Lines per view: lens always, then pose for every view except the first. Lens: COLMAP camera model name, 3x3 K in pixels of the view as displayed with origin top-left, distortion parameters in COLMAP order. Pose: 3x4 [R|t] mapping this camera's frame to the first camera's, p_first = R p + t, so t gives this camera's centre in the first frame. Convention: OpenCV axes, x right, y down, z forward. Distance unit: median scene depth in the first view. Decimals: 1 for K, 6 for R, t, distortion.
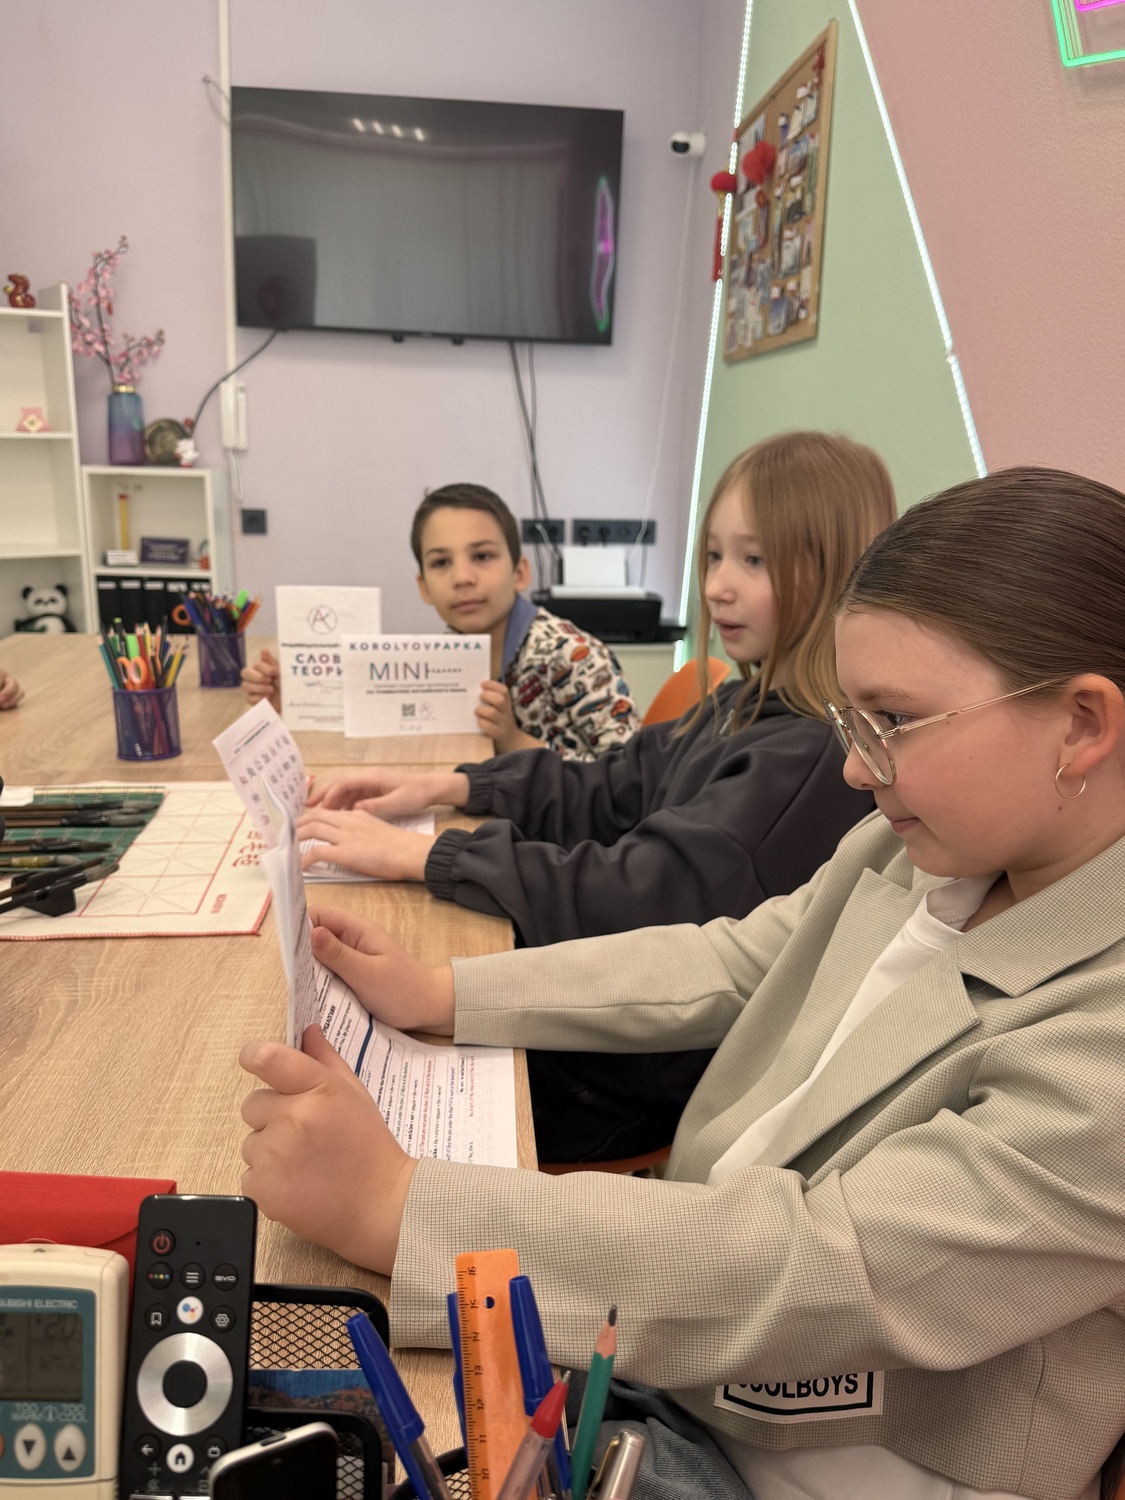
lens RADIAL K [[1400.0, 0, 562.5], [0, 1400.0, 750.0], [0, 0, 1]] dist [0.004255, -0.000769]
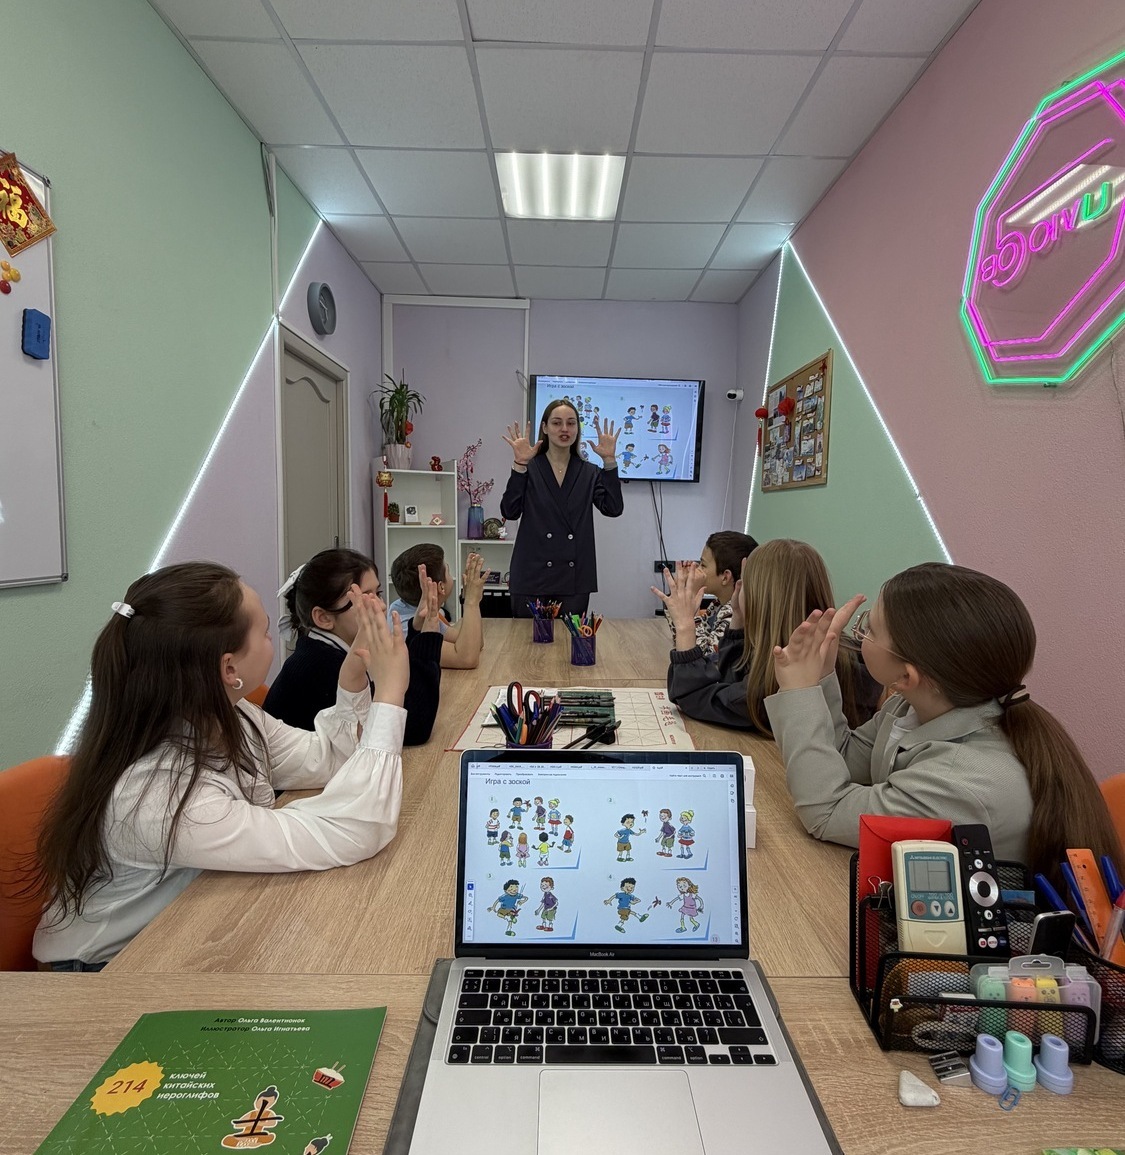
lens RADIAL K [[702.1, 0, 562.5], [0, 702.1, 577.5], [0, 0, 1]] dist [-0.002825, -0.001338]
pose [[0.998574, -0.006052, -0.053049, -0.168563], [-0.000931, 0.991430, -0.130635, -0.001993], [0.053385, 0.130498, 0.990010, -0.097130]]
